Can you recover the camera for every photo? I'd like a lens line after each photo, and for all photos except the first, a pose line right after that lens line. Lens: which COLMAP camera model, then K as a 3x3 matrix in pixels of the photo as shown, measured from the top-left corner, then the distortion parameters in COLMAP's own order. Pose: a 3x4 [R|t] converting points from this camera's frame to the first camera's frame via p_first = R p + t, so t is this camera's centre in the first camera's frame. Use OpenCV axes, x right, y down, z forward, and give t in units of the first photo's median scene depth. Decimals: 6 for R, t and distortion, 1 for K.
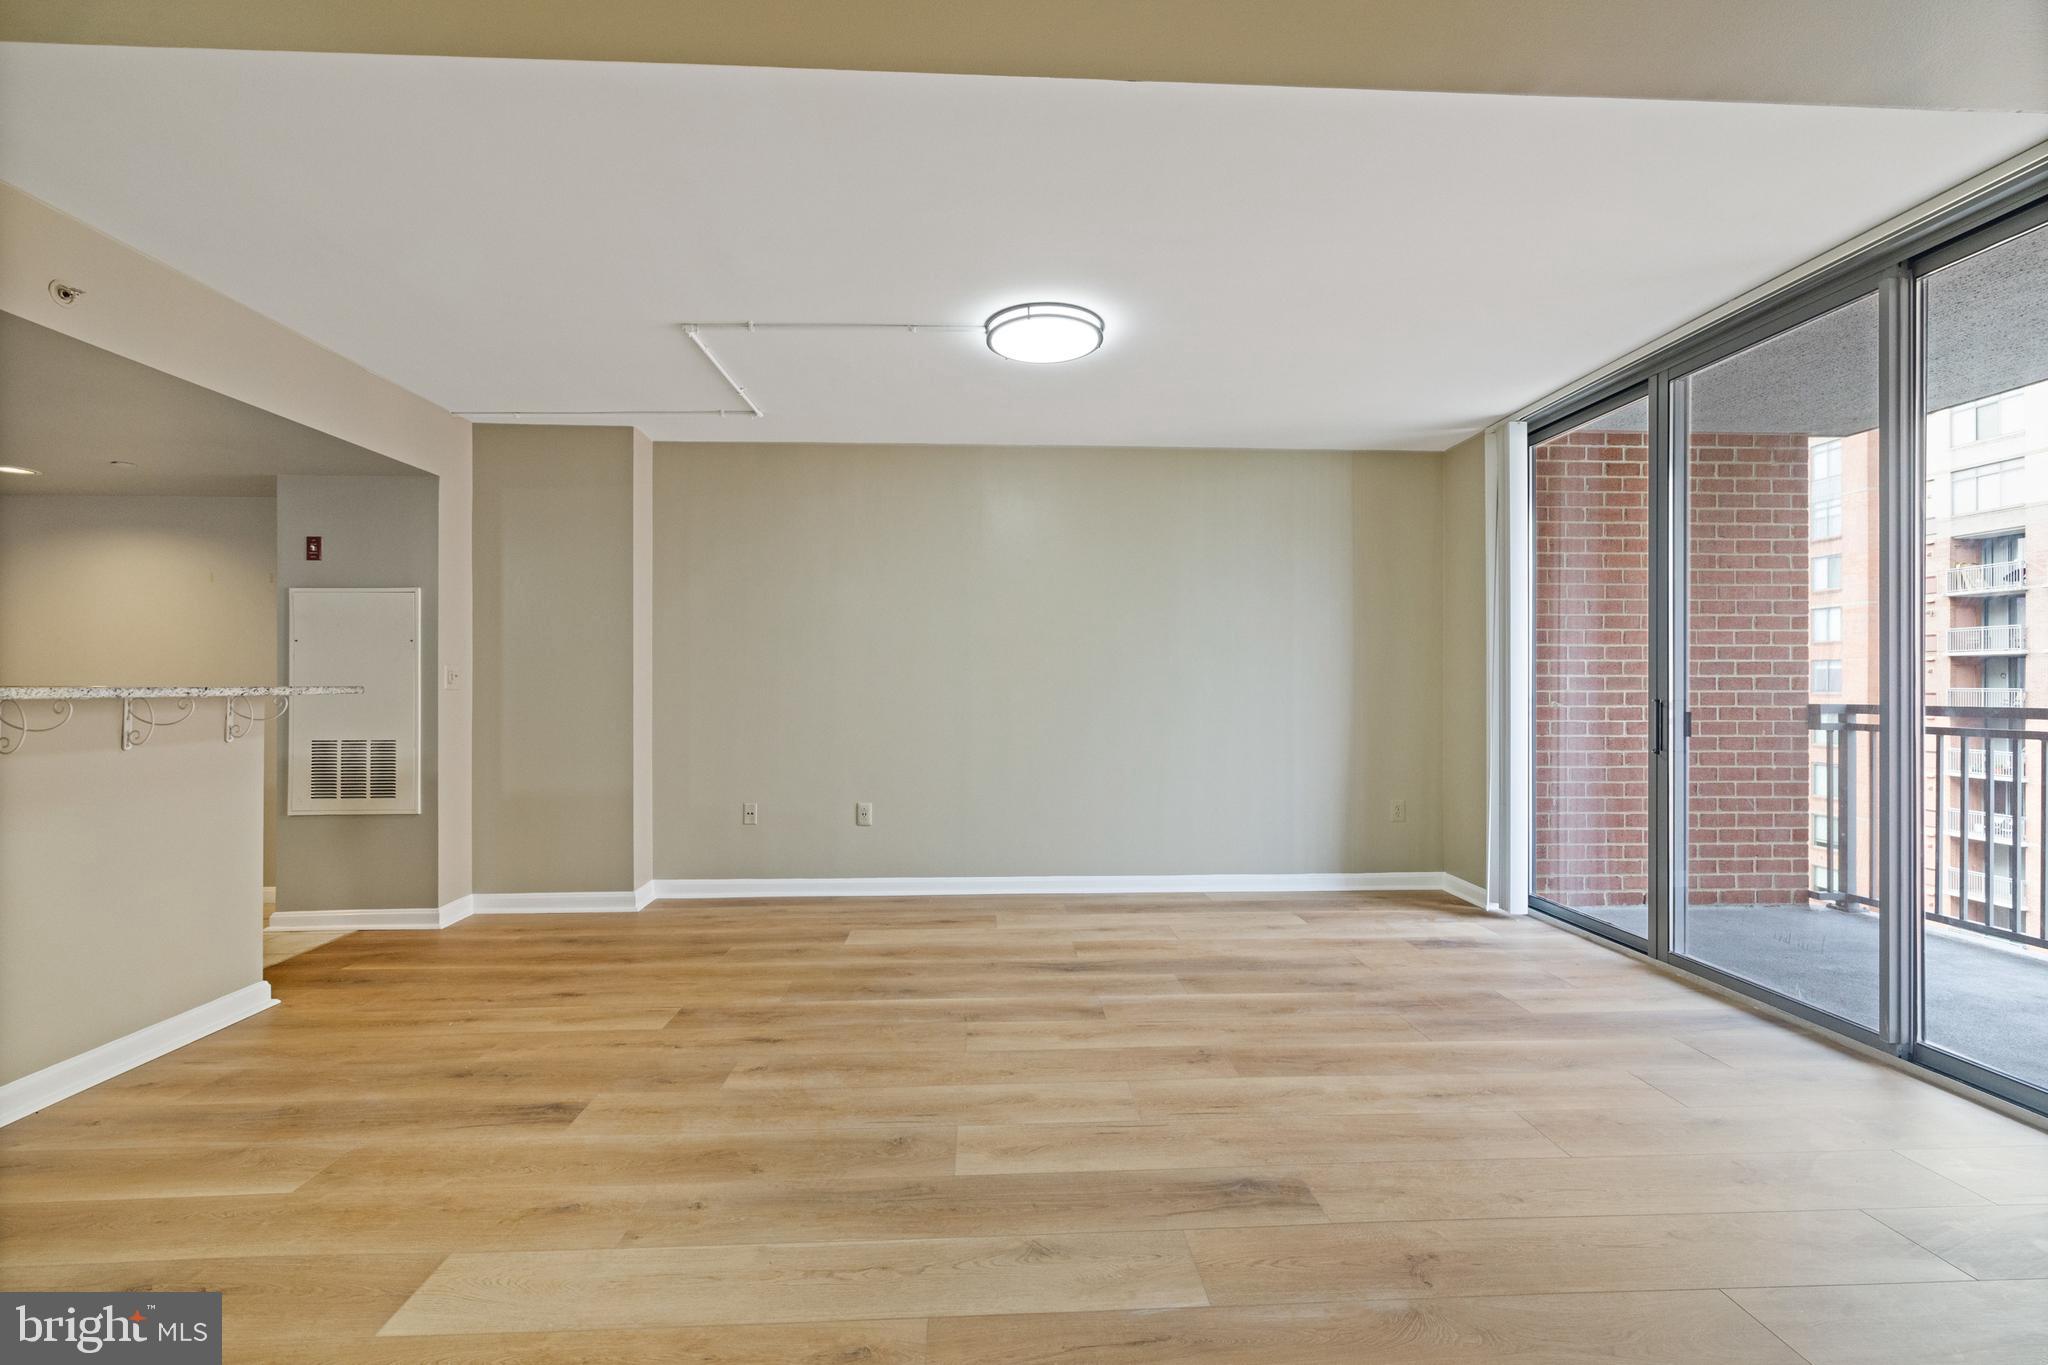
lens RADIAL K [[866.2, 0, 1020.4], [0, 866.2, 683.8], [0, 0, 1]] dist [-0.000382, 0.001453]
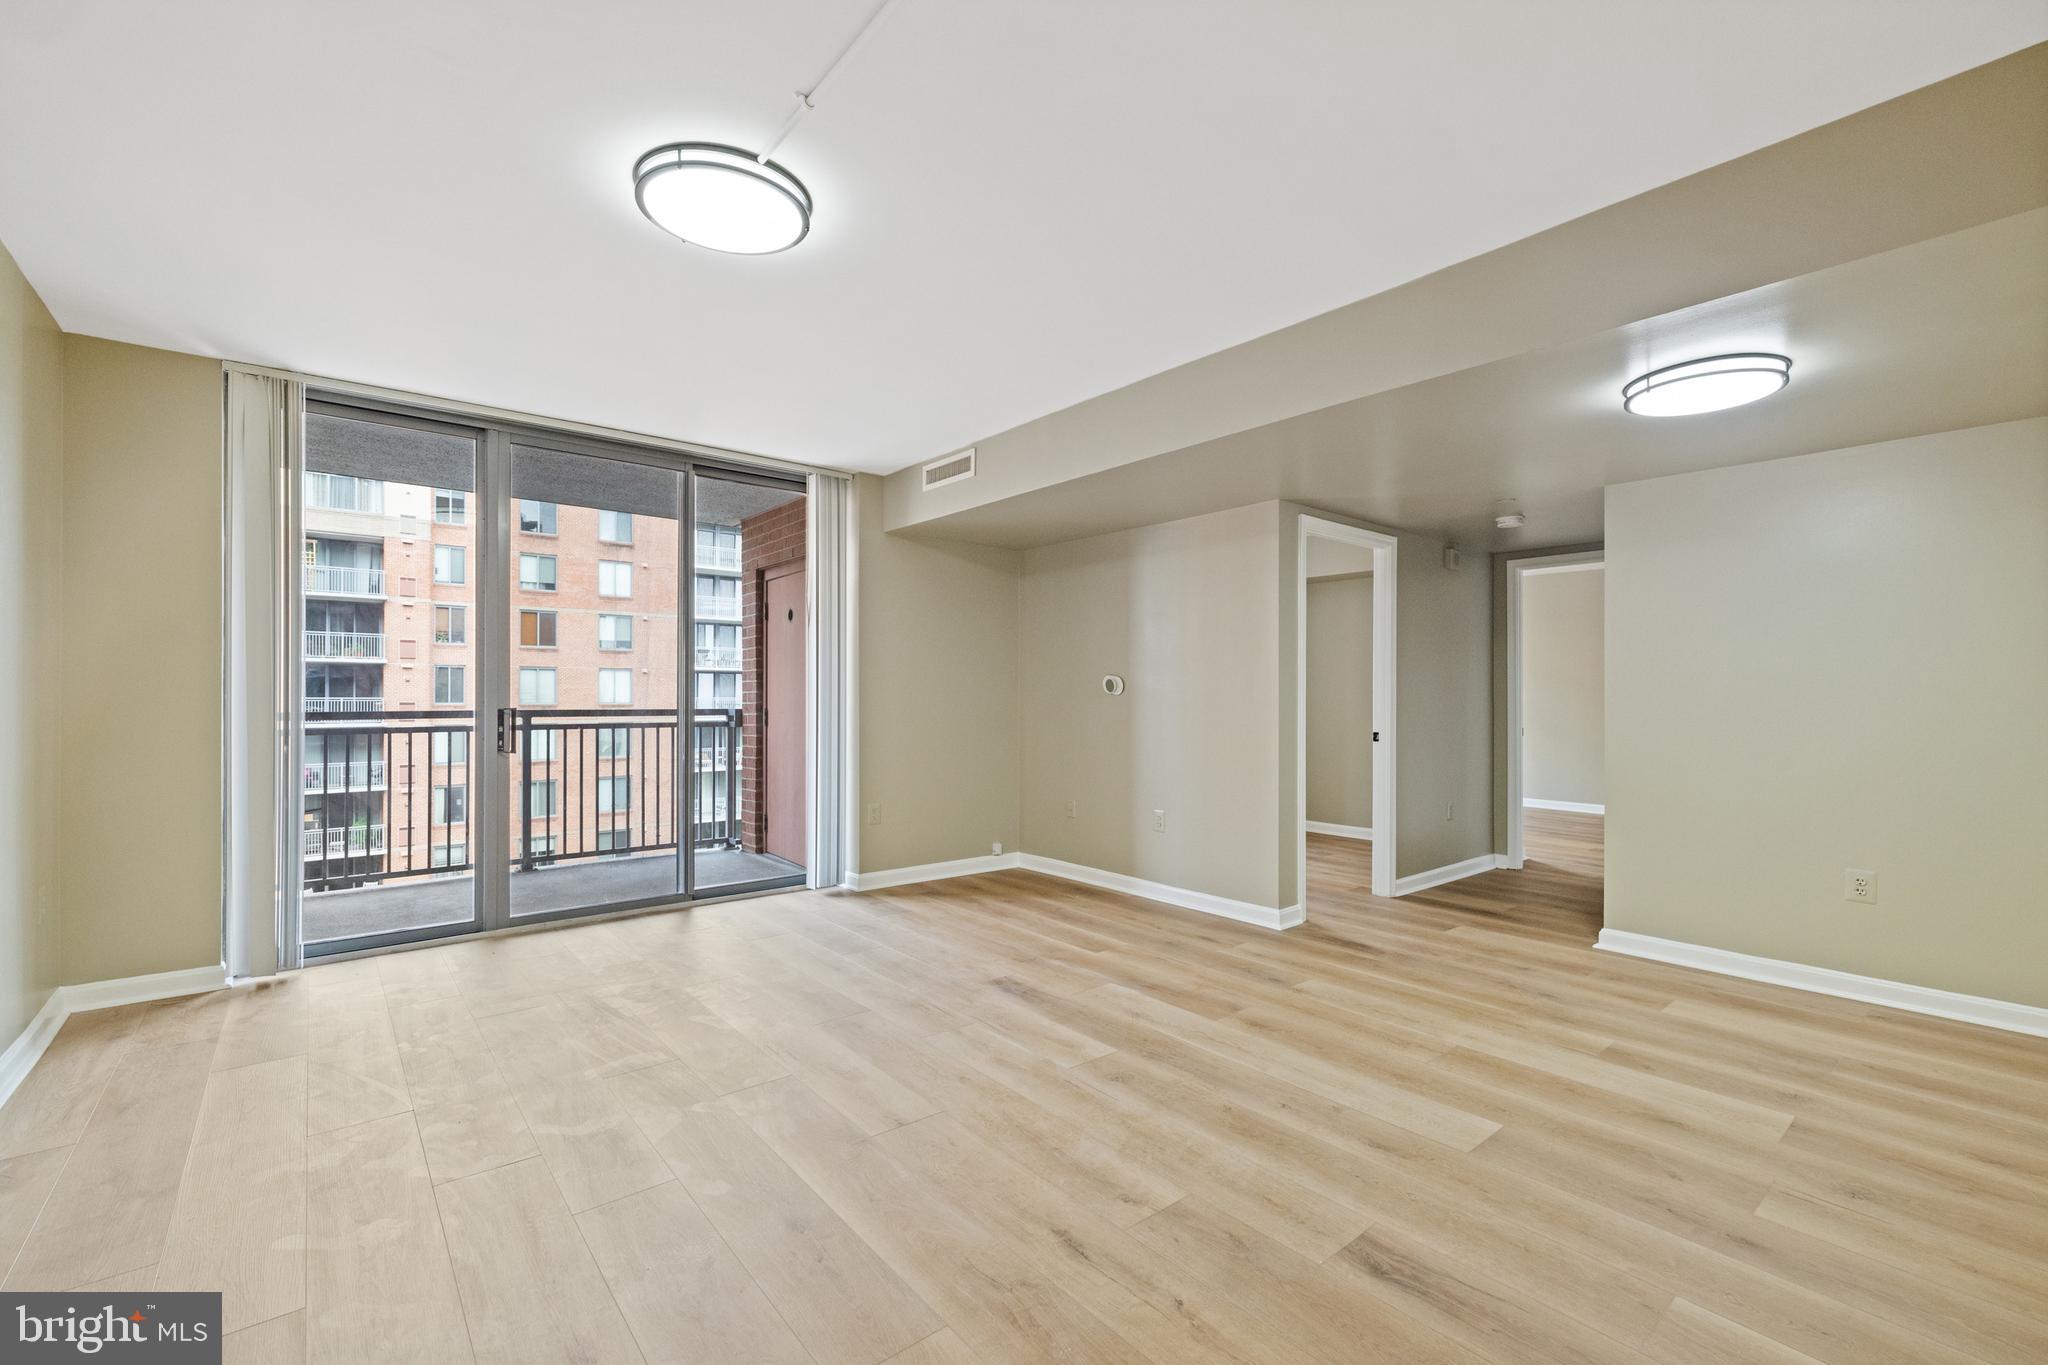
lens RADIAL K [[866.2, 0, 1028.8], [0, 866.2, 691.2], [0, 0, 1]] dist [-0.000382, 0.001453]
pose [[-0.604468, 0.001445, 0.796628, -0.667877], [-0.003933, 0.999981, -0.004799, -0.001682], [-0.796620, -0.006034, -0.604450, 1.191139]]
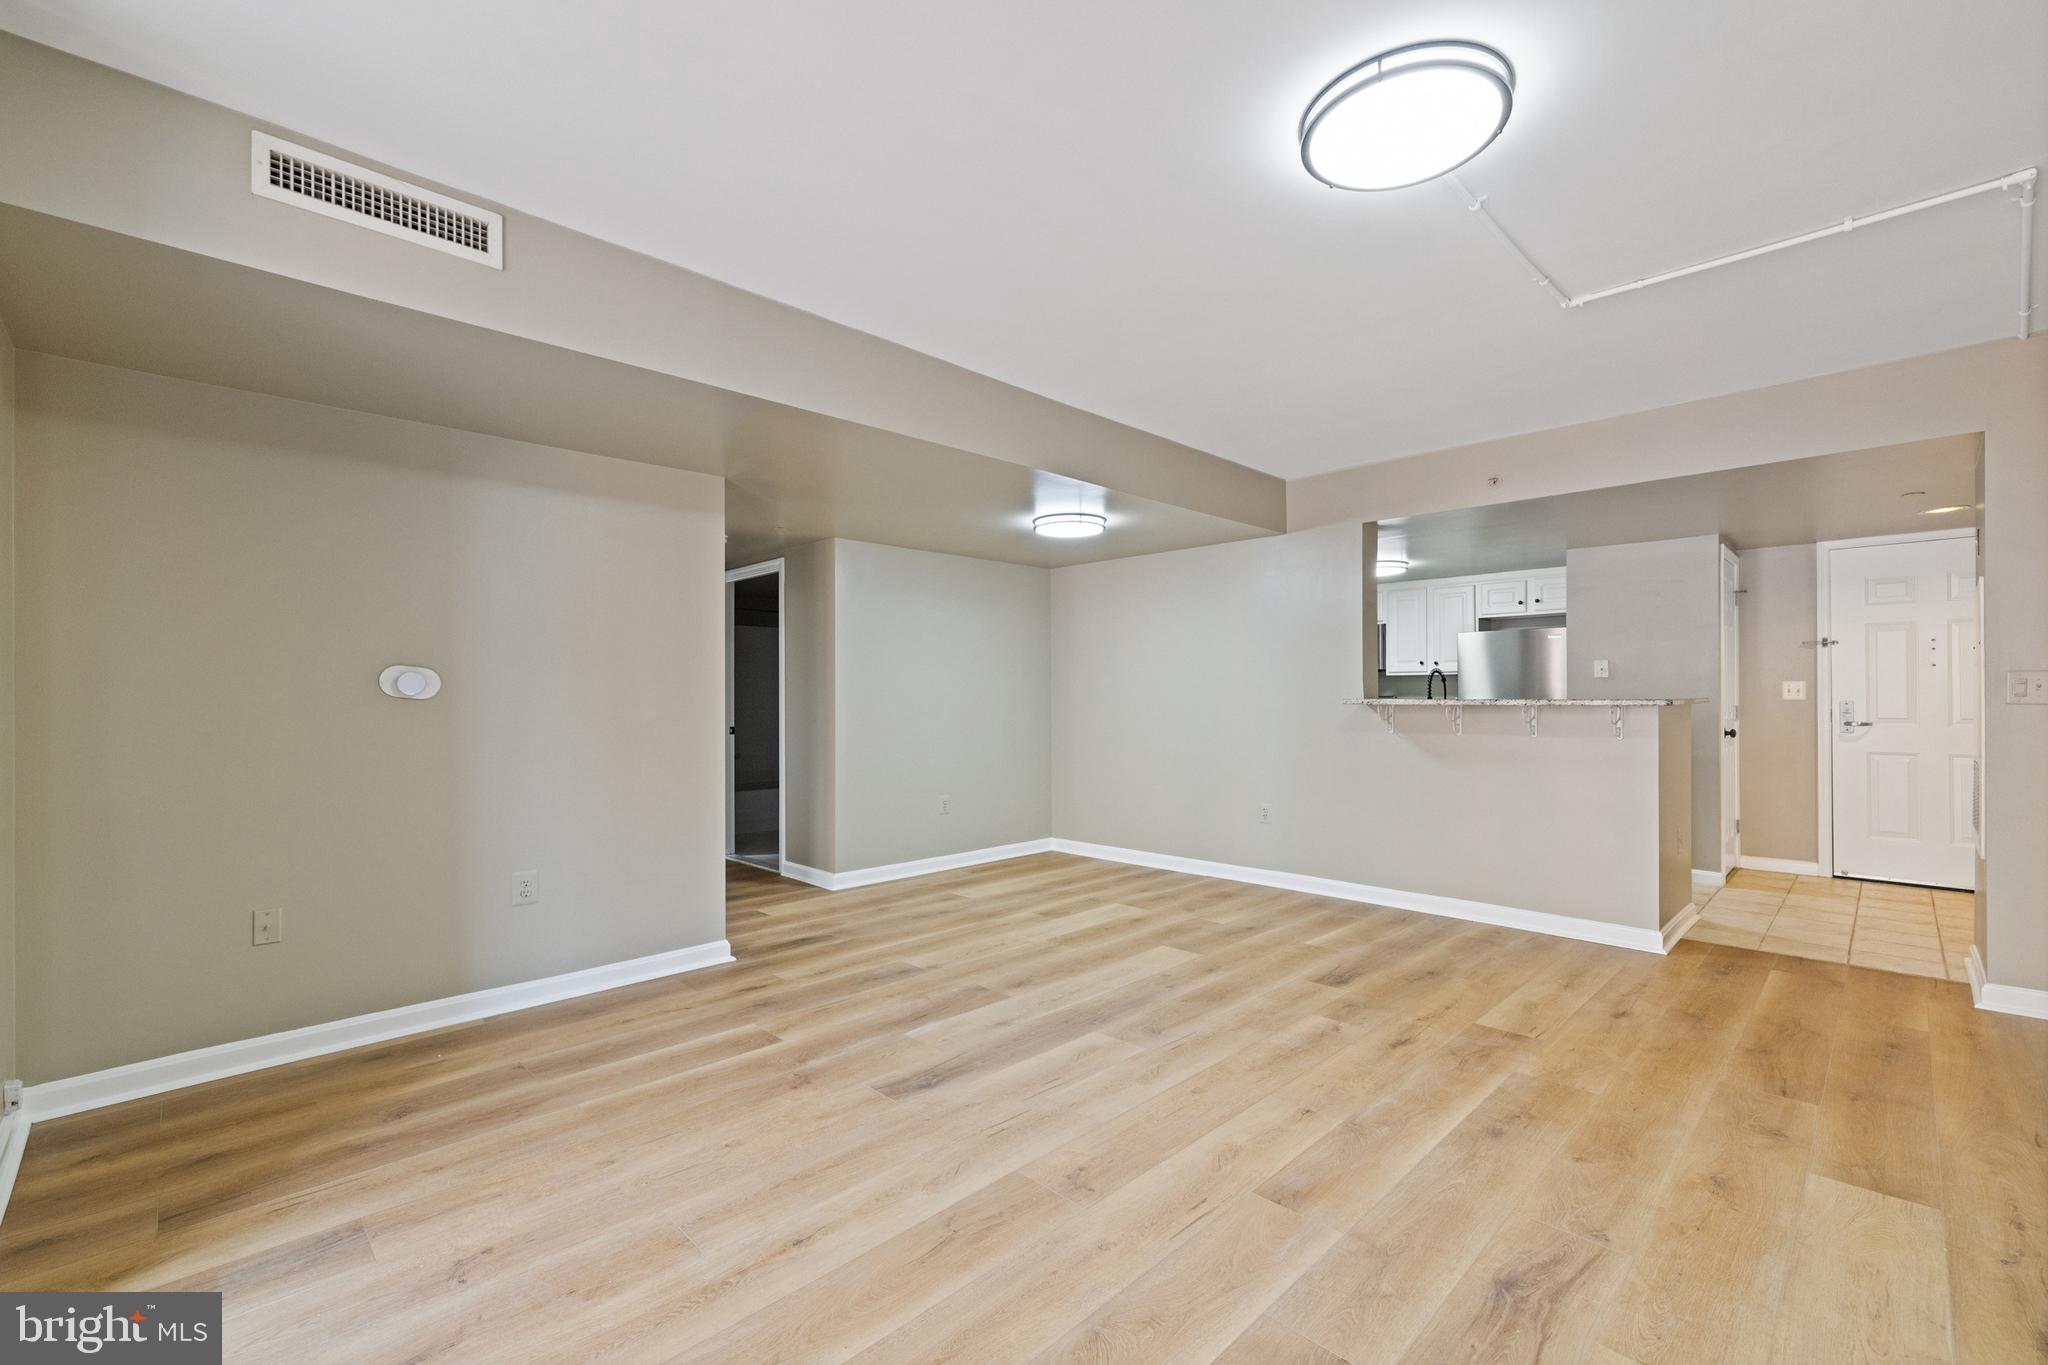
lens RADIAL K [[866.2, 0, 1028.3], [0, 866.2, 691.1], [0, 0, 1]] dist [-0.000382, 0.001453]
pose [[-0.741959, -0.000977, -0.670444, 0.609550], [0.004101, 0.999974, -0.005996, -0.003753], [0.670432, -0.007198, -0.741936, 1.232722]]
